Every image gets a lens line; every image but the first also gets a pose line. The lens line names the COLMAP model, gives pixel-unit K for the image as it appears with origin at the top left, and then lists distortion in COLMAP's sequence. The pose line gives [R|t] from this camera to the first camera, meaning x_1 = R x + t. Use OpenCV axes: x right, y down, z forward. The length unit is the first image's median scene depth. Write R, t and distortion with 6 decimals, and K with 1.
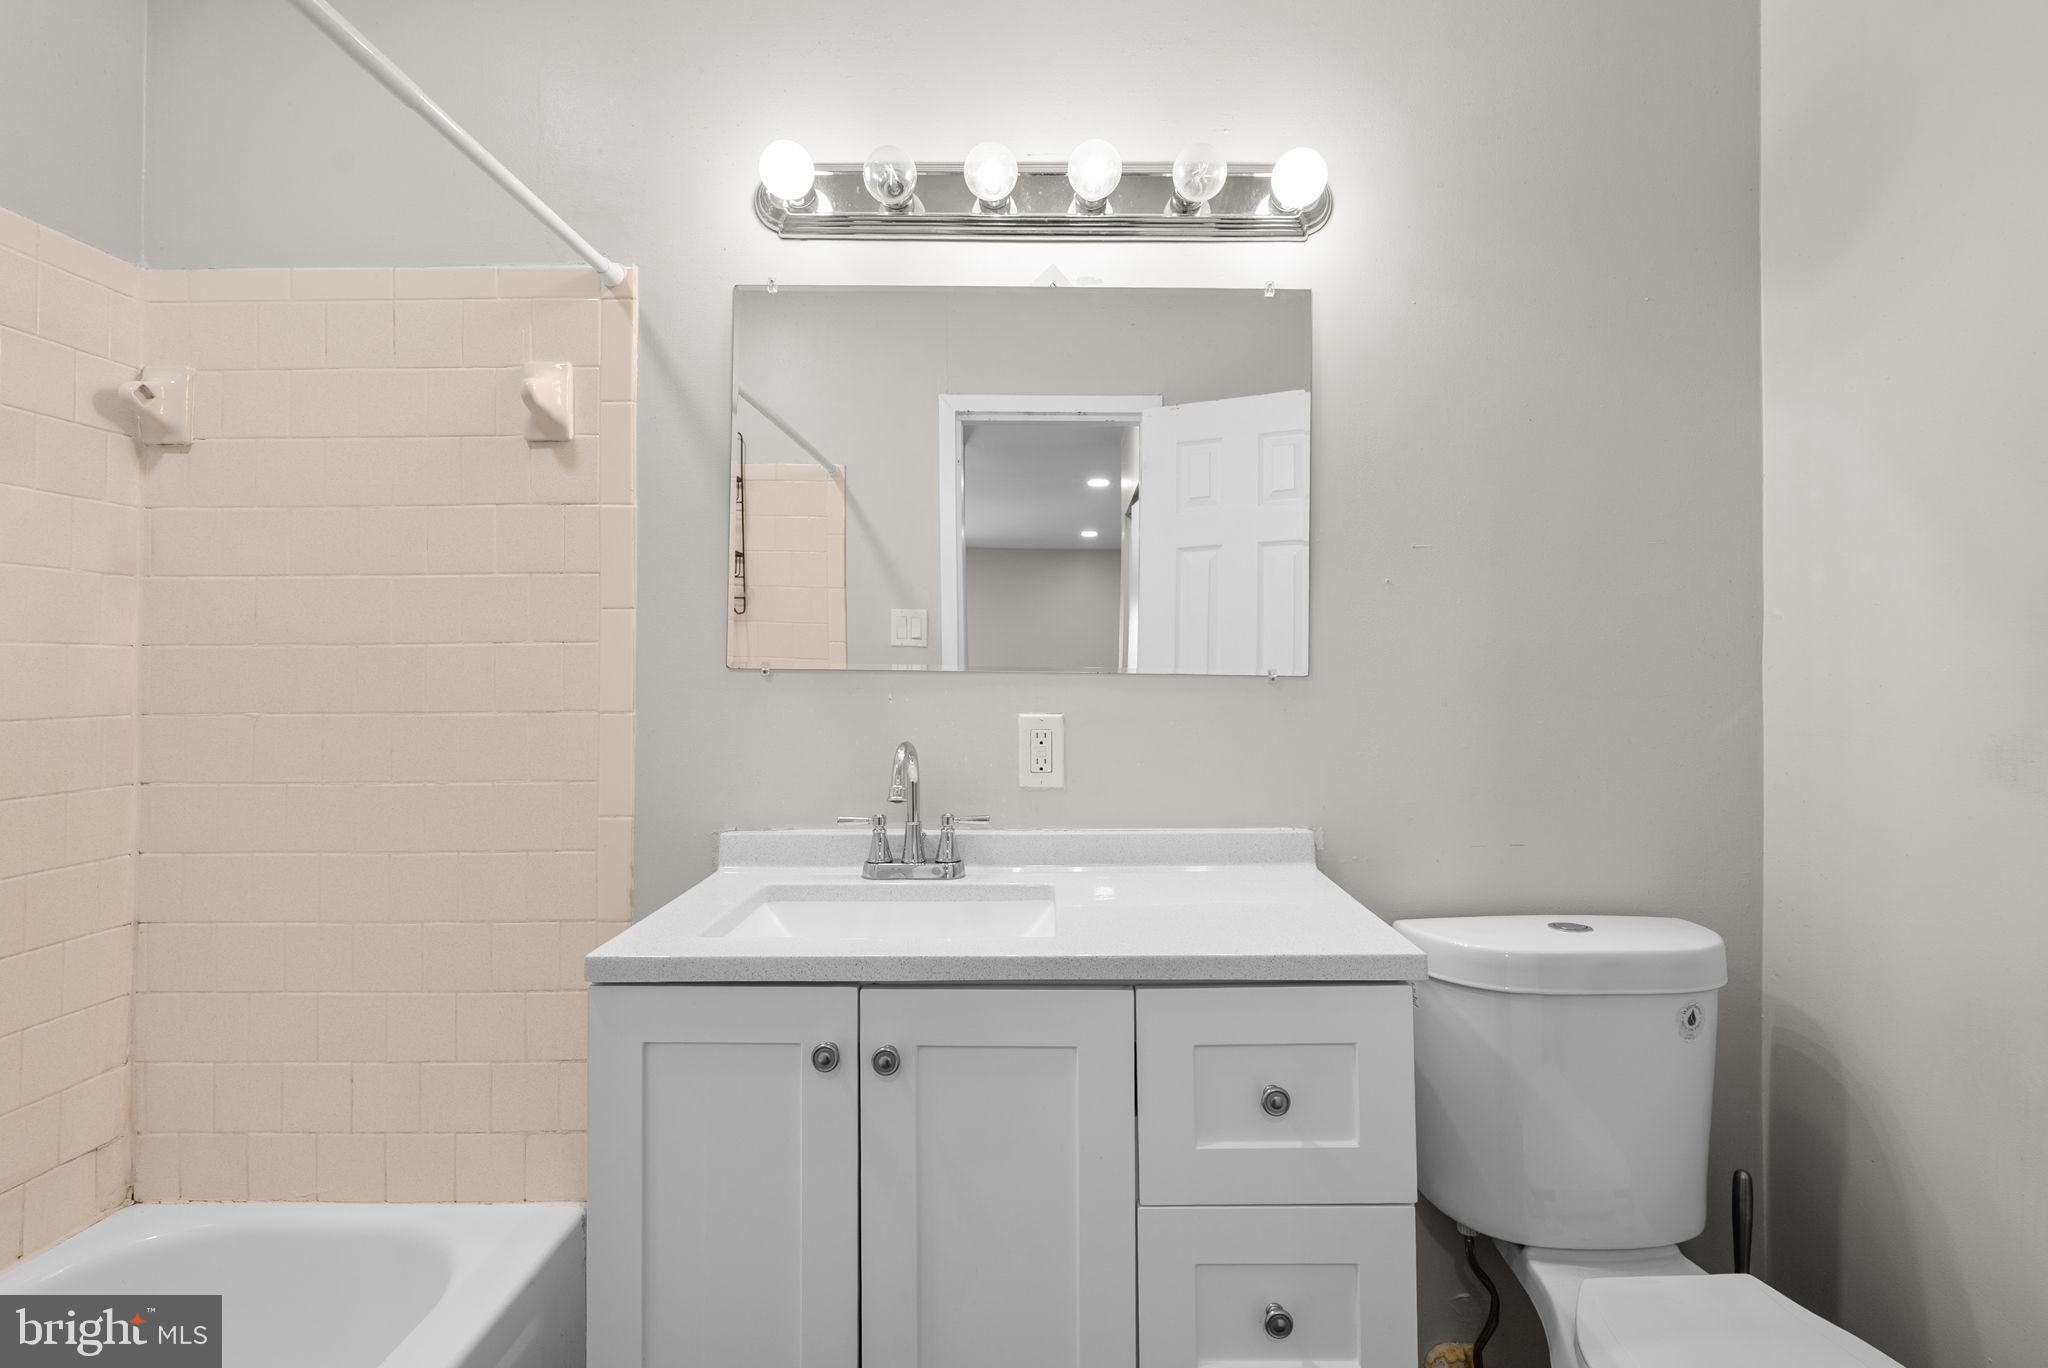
lens RADIAL K [[967.2, 0, 1030.1], [0, 967.2, 653.9], [0, 0, 1]] dist [0.001389, 0.000563]
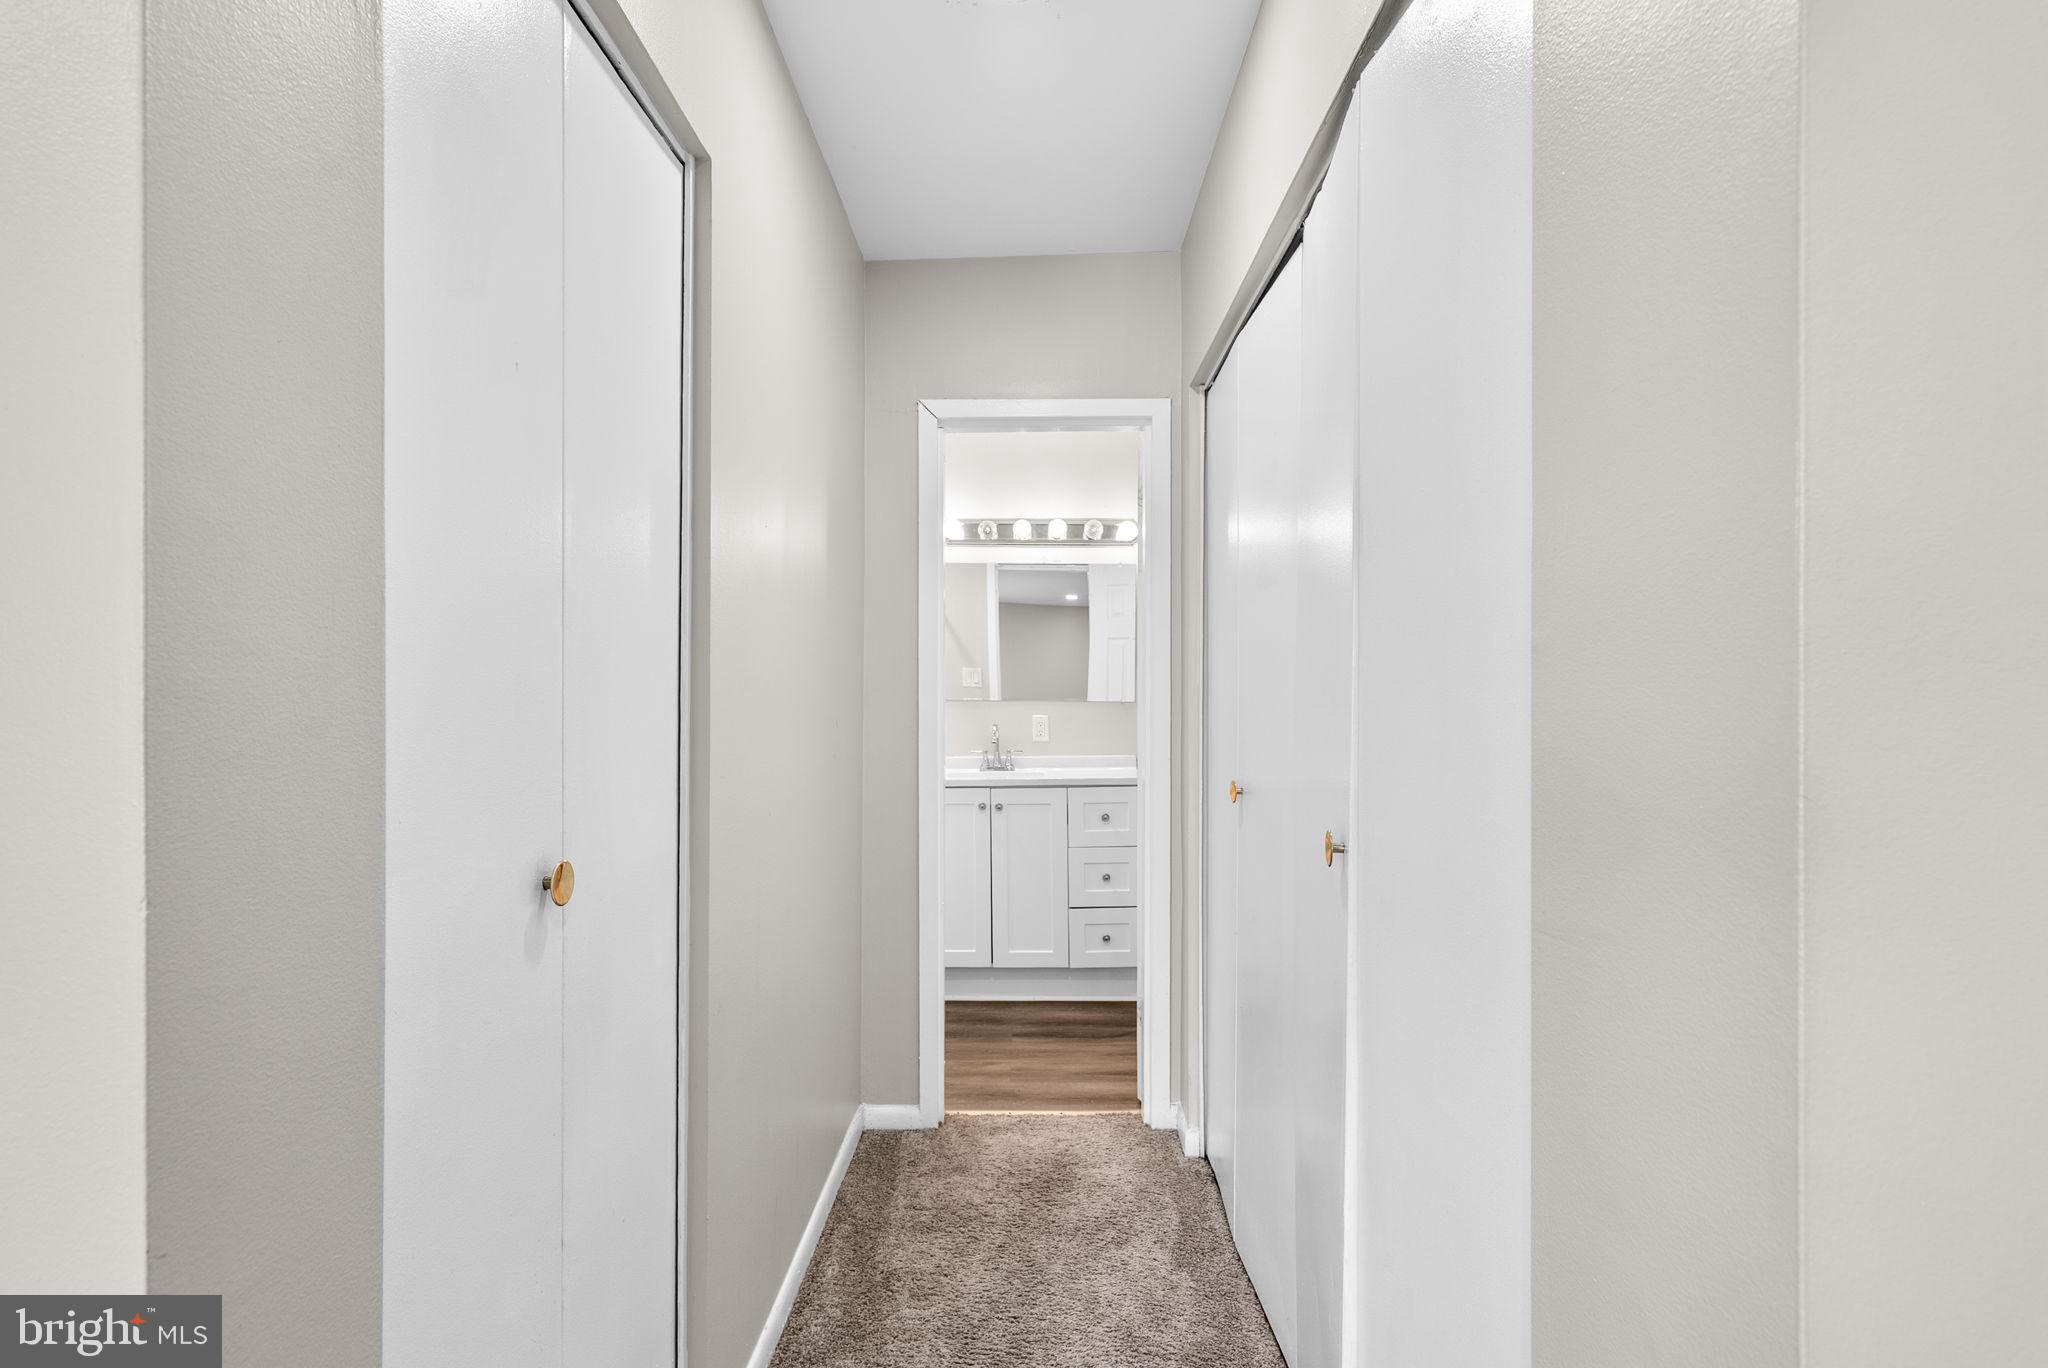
lens RADIAL K [[967.2, 0, 1030.1], [0, 967.2, 653.9], [0, 0, 1]] dist [0.001389, 0.000563]
pose [[0.999963, -0.003204, 0.007962, -0.040317], [0.003419, 0.999624, -0.027194, -0.040064], [-0.007872, 0.027220, 0.999598, -1.809911]]
